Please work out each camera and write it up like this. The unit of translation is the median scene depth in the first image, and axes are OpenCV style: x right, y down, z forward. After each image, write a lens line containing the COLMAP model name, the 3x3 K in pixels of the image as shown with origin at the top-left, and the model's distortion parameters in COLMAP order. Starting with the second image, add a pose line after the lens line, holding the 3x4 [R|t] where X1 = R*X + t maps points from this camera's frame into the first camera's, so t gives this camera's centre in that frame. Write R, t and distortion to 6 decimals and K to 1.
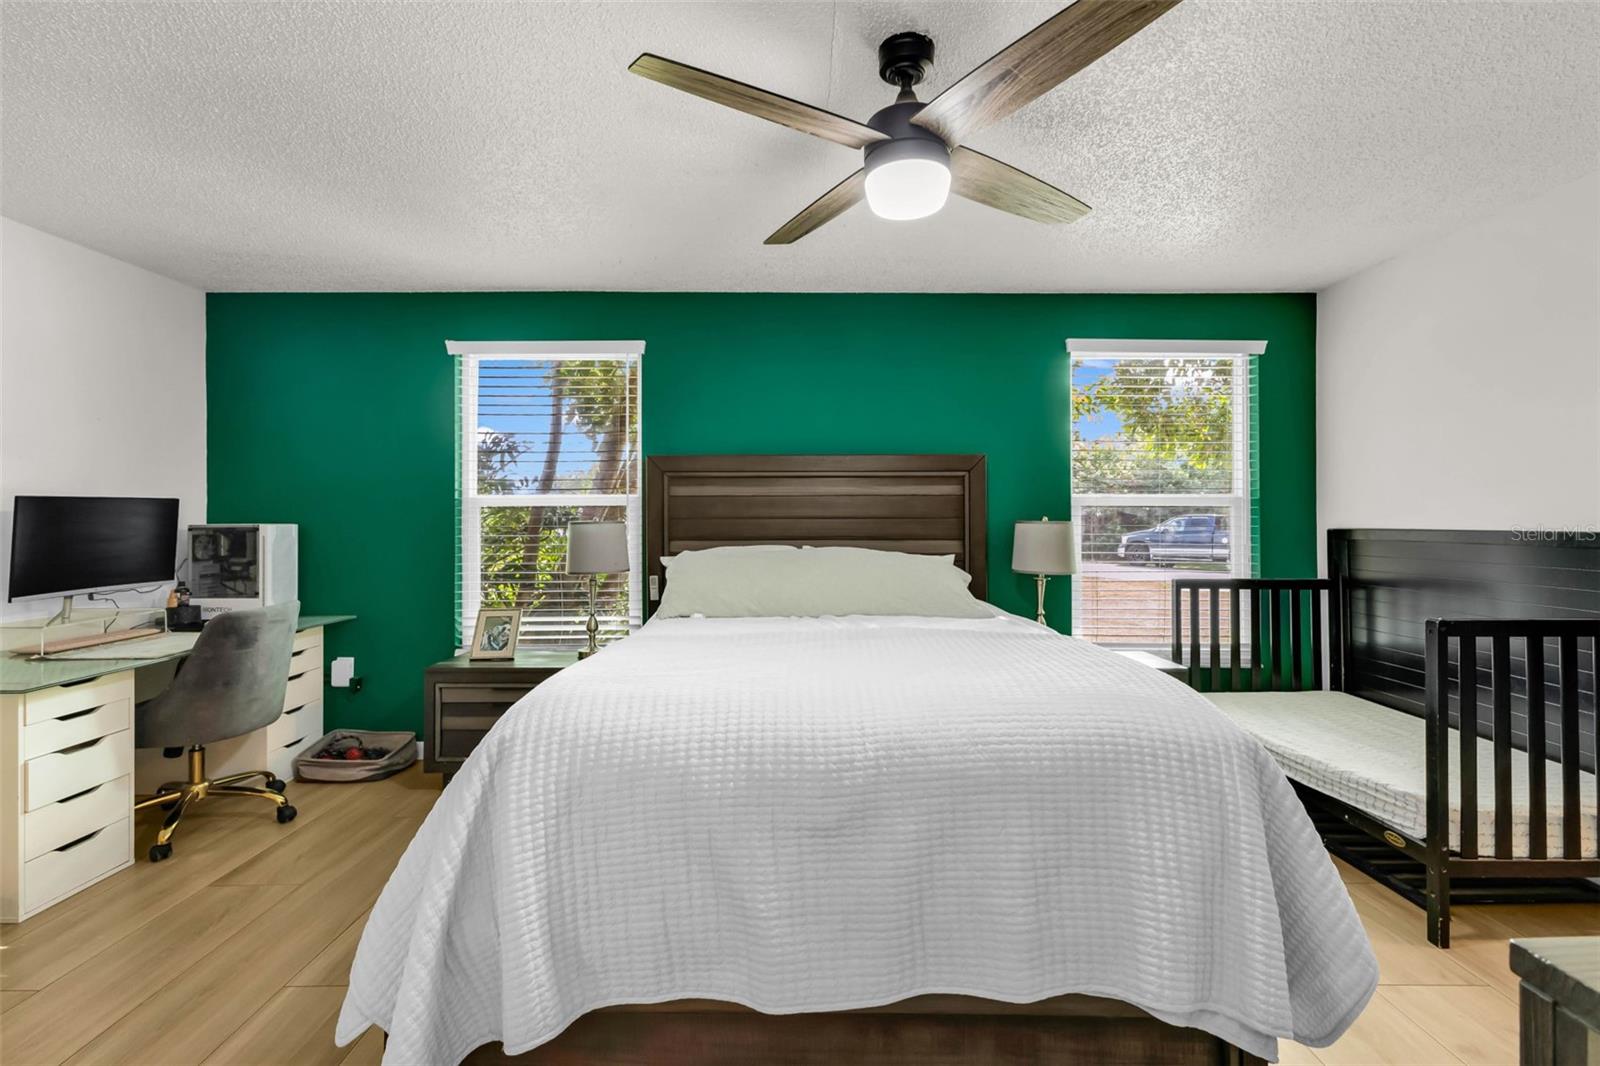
lens RADIAL K [[686.2, 0, 806.7], [0, 686.2, 514.4], [0, 0, 1]] dist [0.002465, 0.000301]
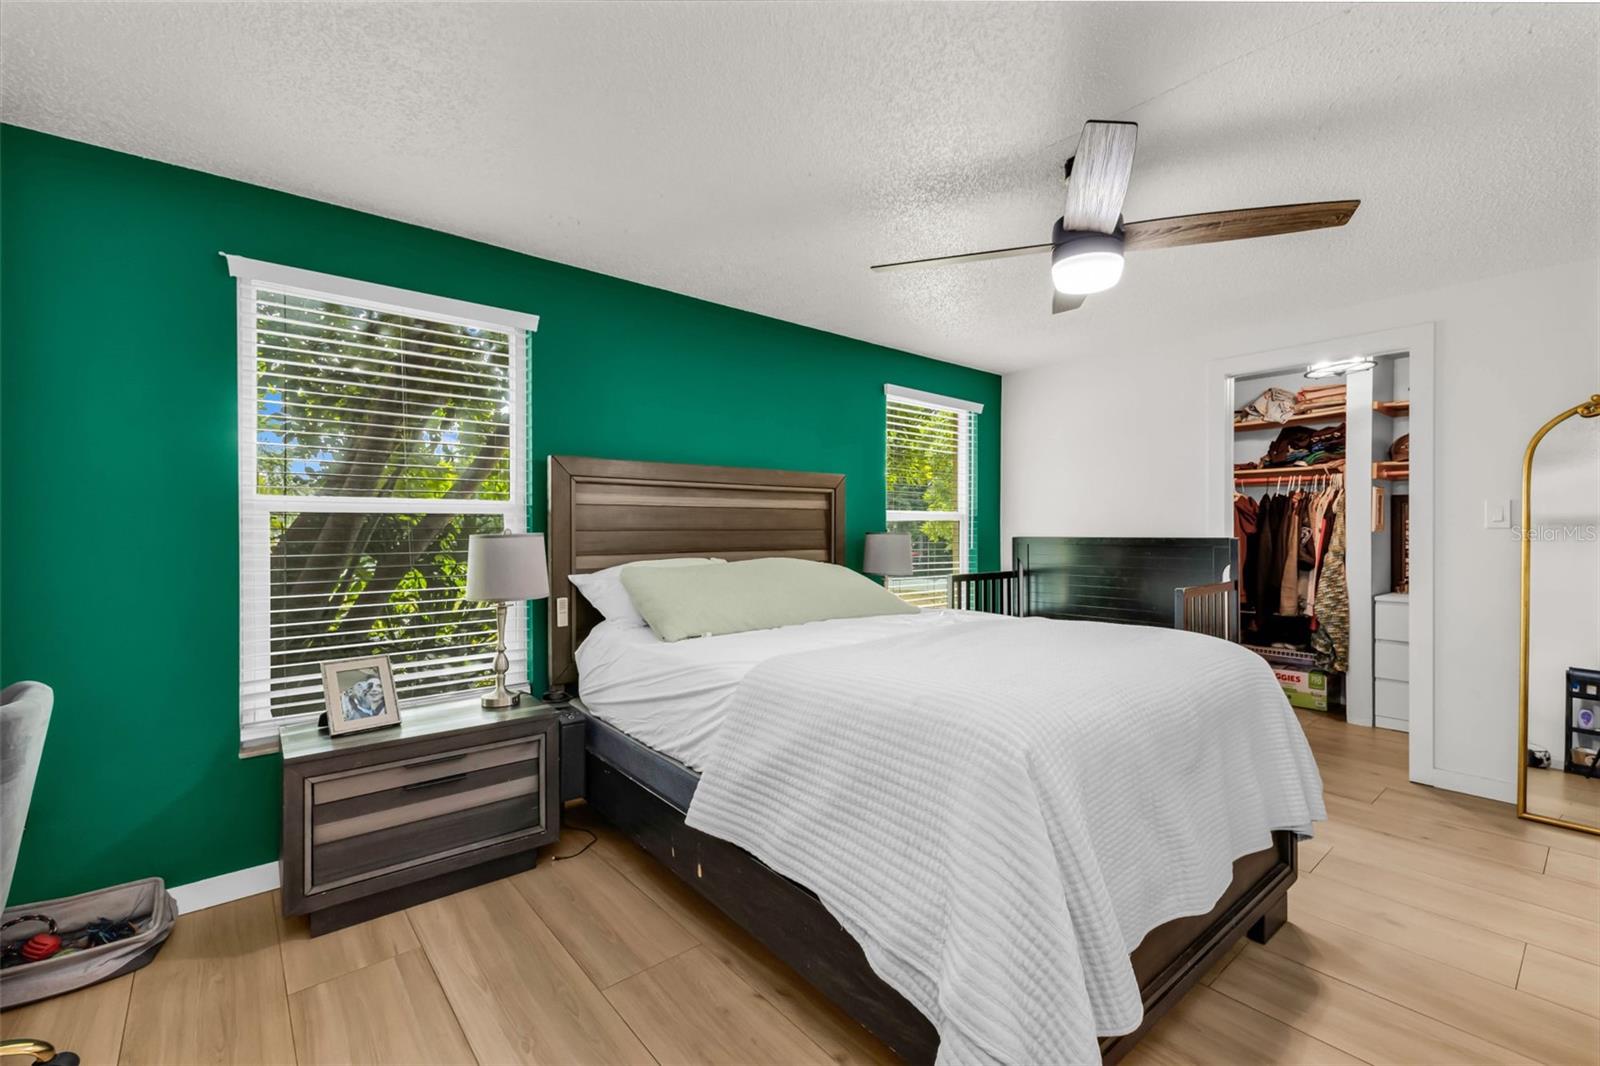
lens RADIAL K [[686.2, 0, 806.7], [0, 686.2, 514.4], [0, 0, 1]] dist [0.002465, 0.000301]
pose [[0.765778, 0.014968, 0.642931, -0.527494], [-0.007323, 0.999867, -0.014557, -0.003085], [-0.643064, 0.006439, 0.765786, 0.155280]]
